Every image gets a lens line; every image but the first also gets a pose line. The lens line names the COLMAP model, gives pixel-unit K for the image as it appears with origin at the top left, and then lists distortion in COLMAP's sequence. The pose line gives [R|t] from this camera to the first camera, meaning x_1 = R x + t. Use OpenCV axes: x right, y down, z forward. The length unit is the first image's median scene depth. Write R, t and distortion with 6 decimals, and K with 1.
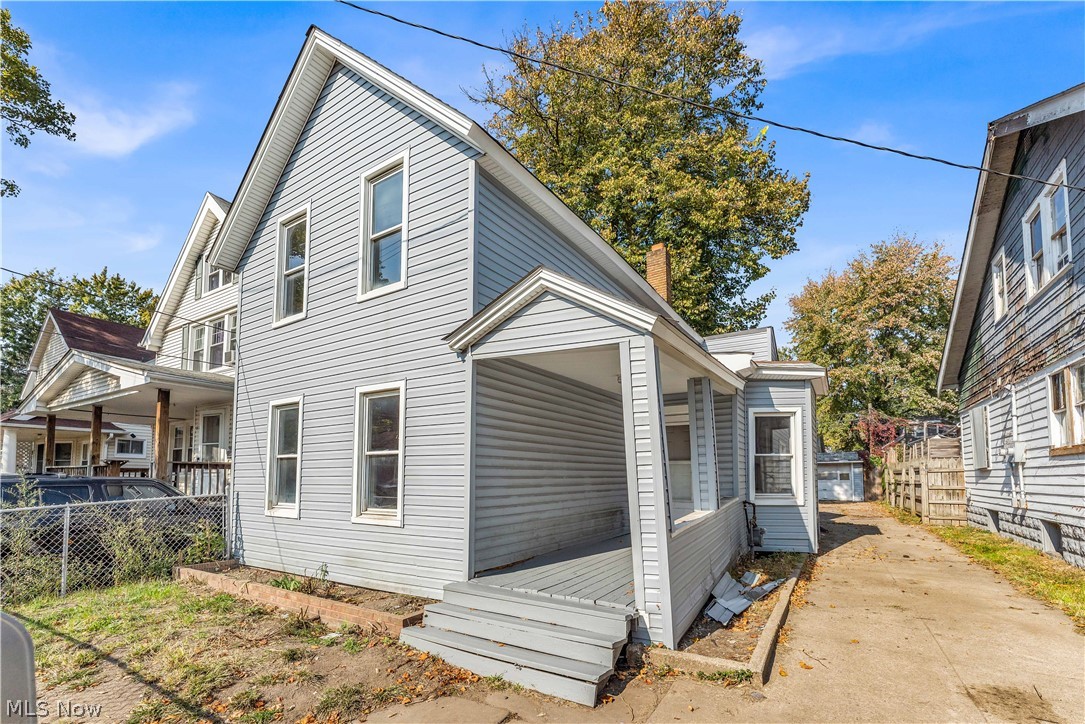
lens RADIAL K [[474.1, 0, 542.6], [0, 474.1, 450.1], [0, 0, 1]] dist [0.000524, -0.000471]
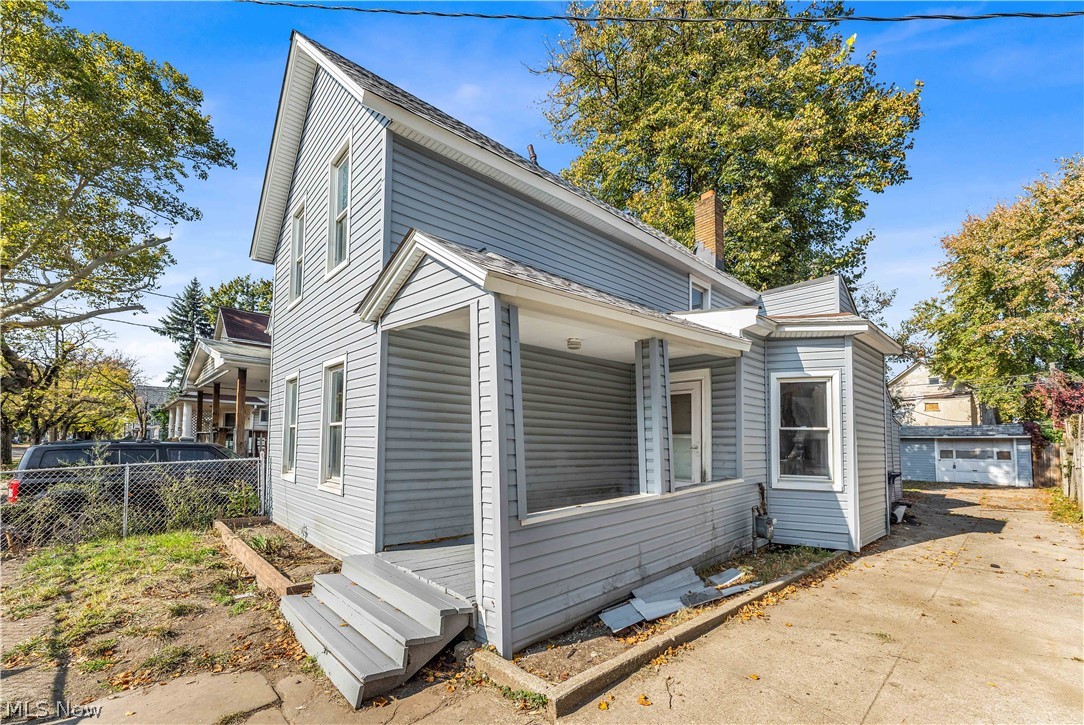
lens RADIAL K [[466.8, 0, 542.1], [0, 466.8, 420.1], [0, 0, 1]] dist [-0.001530, 0.000253]
pose [[0.962361, 0.004481, -0.271737, 0.270992], [-0.003993, 0.999989, 0.002352, -0.004938], [0.271745, -0.001179, 0.962369, 0.094752]]
